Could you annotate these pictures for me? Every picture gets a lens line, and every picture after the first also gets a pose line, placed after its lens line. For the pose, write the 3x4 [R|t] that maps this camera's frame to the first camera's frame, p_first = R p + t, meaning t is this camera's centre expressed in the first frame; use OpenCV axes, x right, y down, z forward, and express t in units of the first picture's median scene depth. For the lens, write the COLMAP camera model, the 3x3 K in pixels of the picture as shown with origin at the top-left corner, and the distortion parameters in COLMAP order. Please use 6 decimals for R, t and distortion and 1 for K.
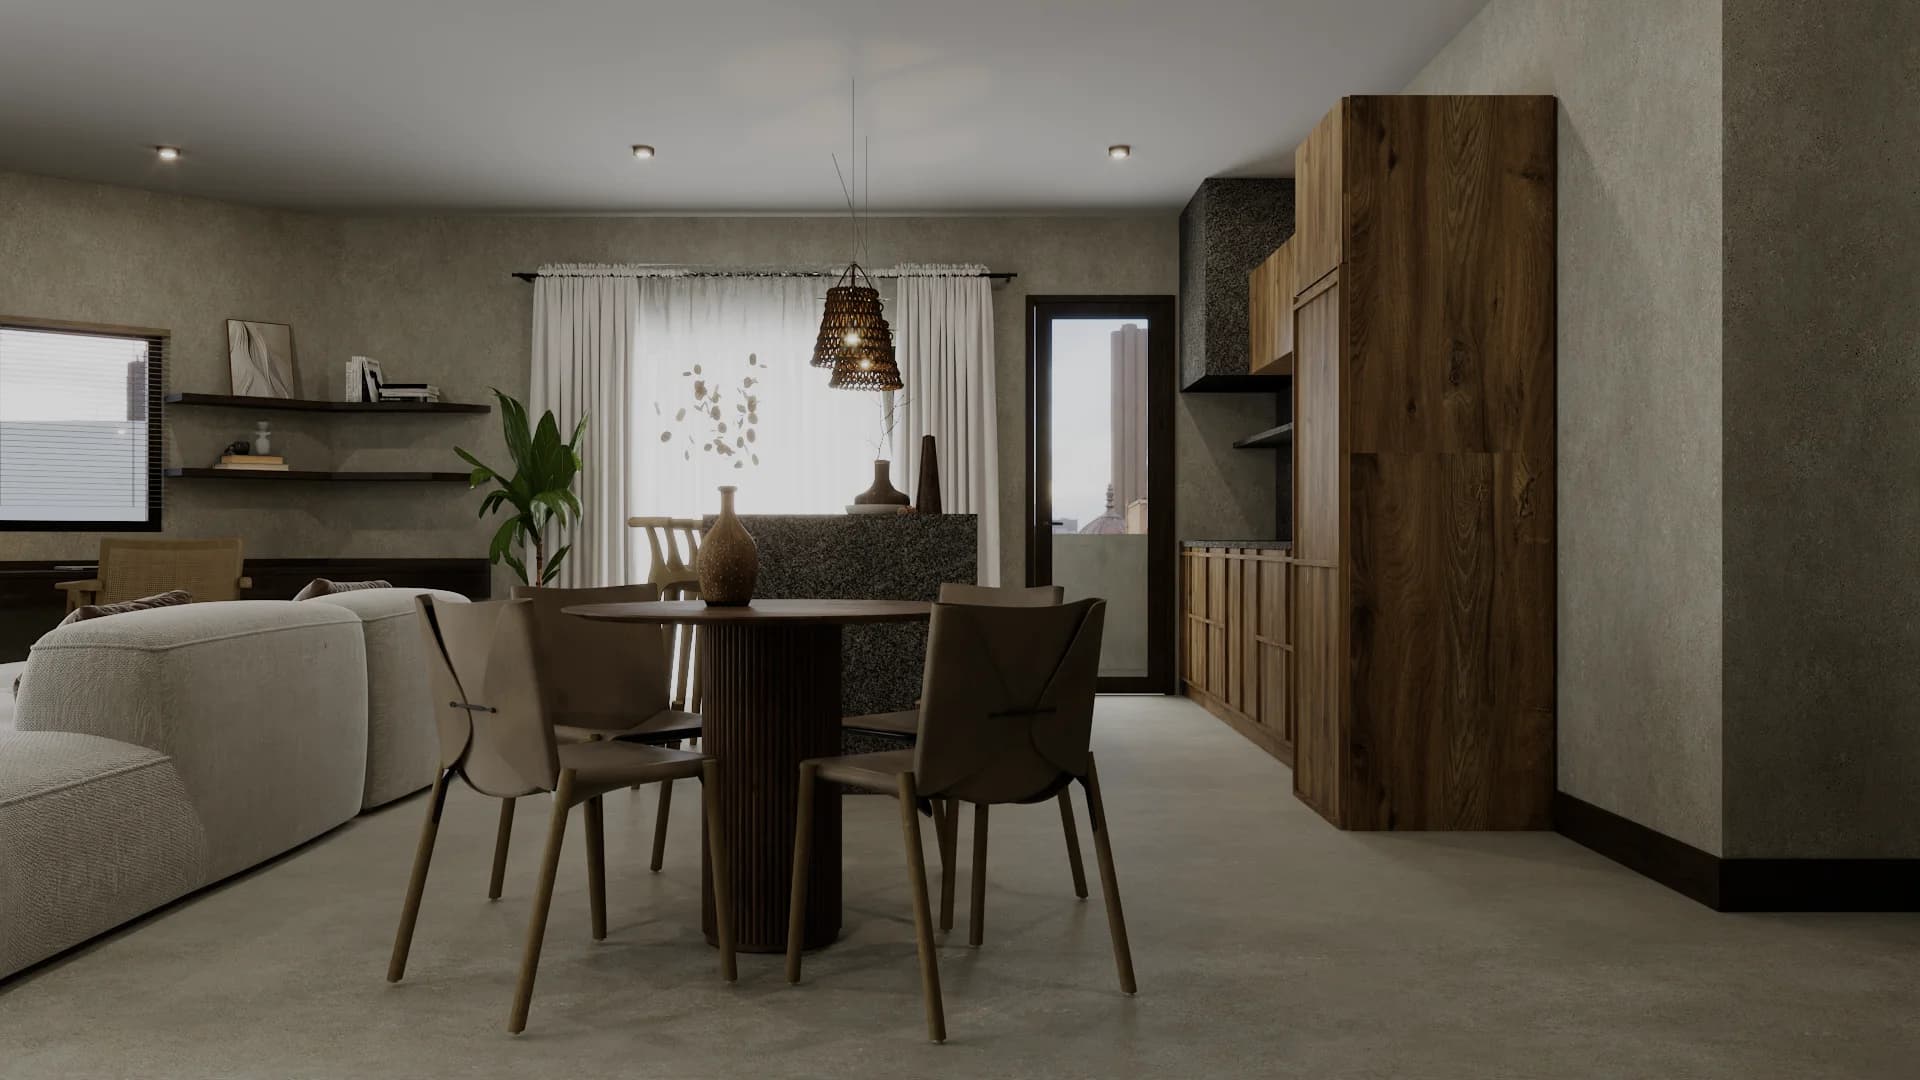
lens RADIAL K [[1476.4, 0, 961.3], [0, 1476.4, 537.1], [0, 0, 1]] dist [0.008338, -0.004588]
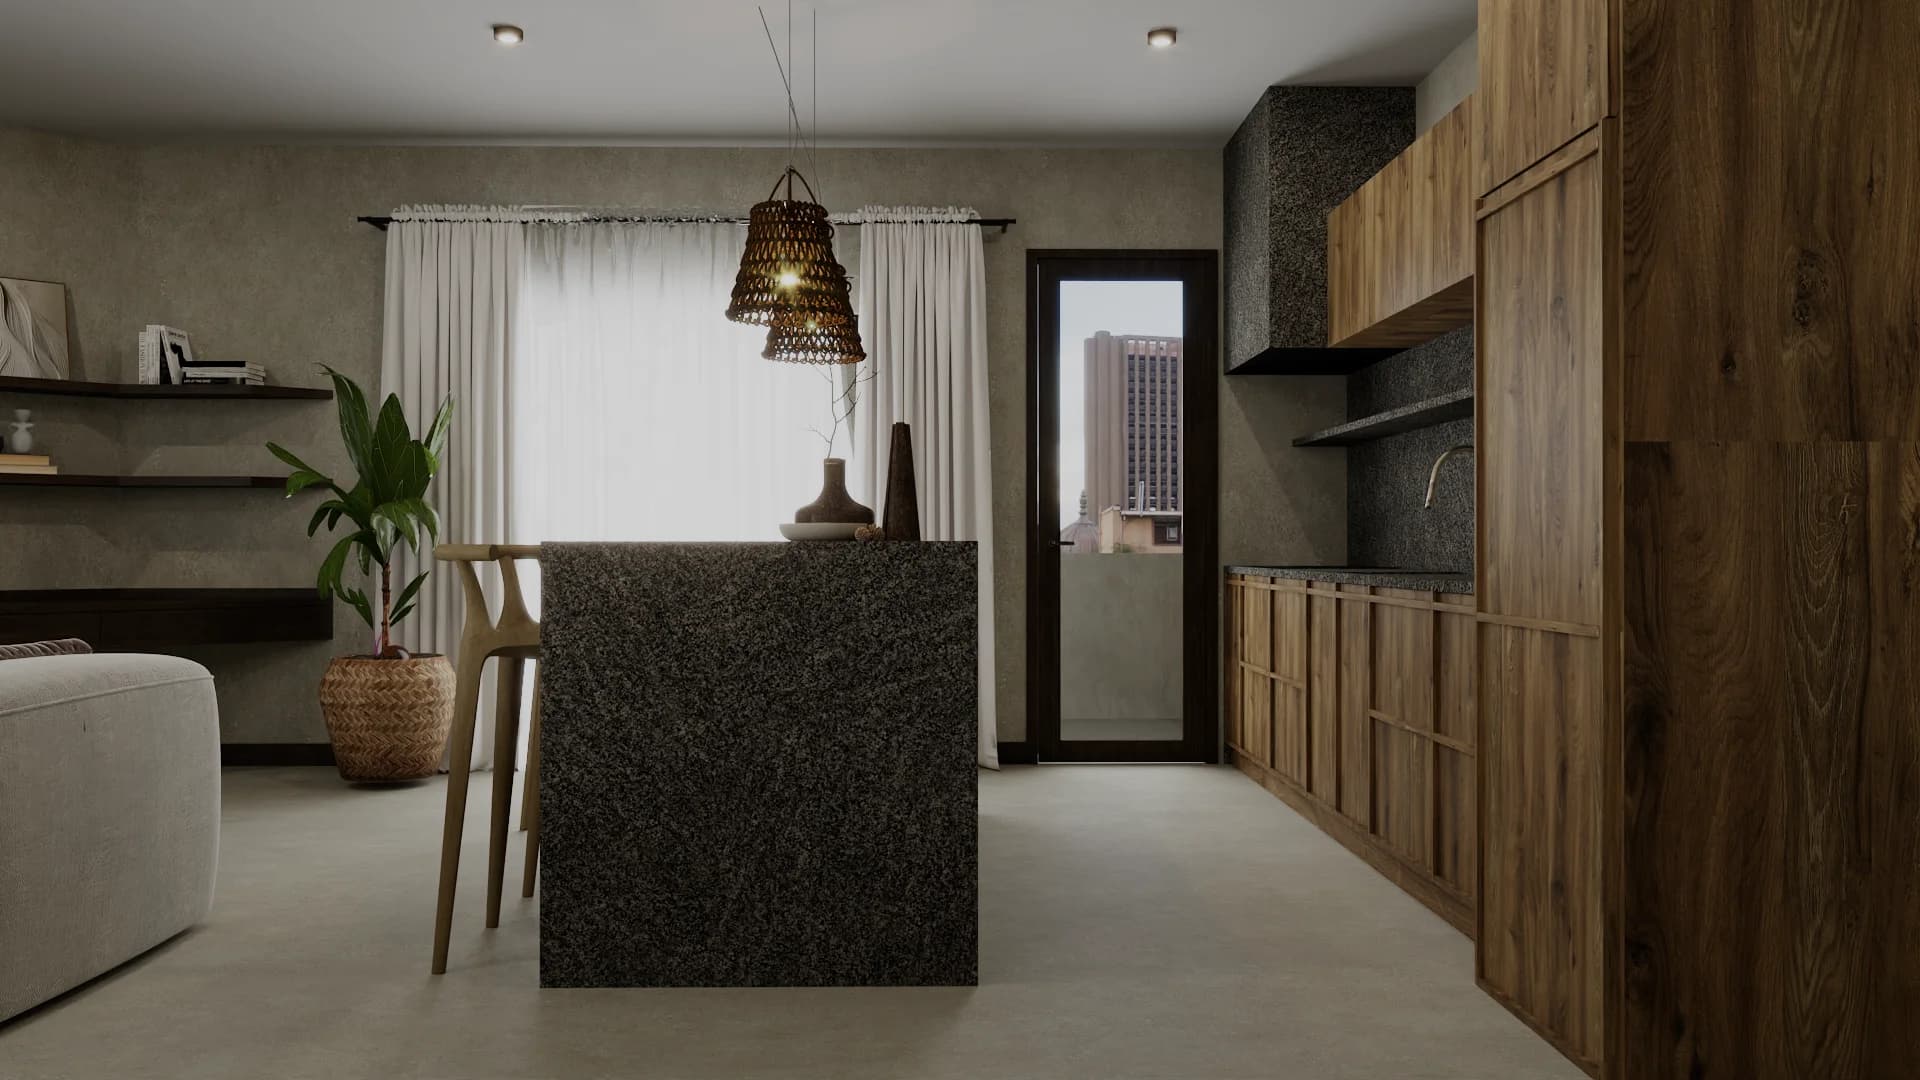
lens RADIAL K [[1476.4, 0, 957.9], [0, 1476.4, 540.9], [0, 0, 1]] dist [0.008338, -0.004588]
pose [[0.999876, 0.000121, 0.015735, -0.004861], [-0.000091, 0.999998, -0.001950, -0.009437], [-0.015735, 0.001948, 0.999874, 0.239319]]
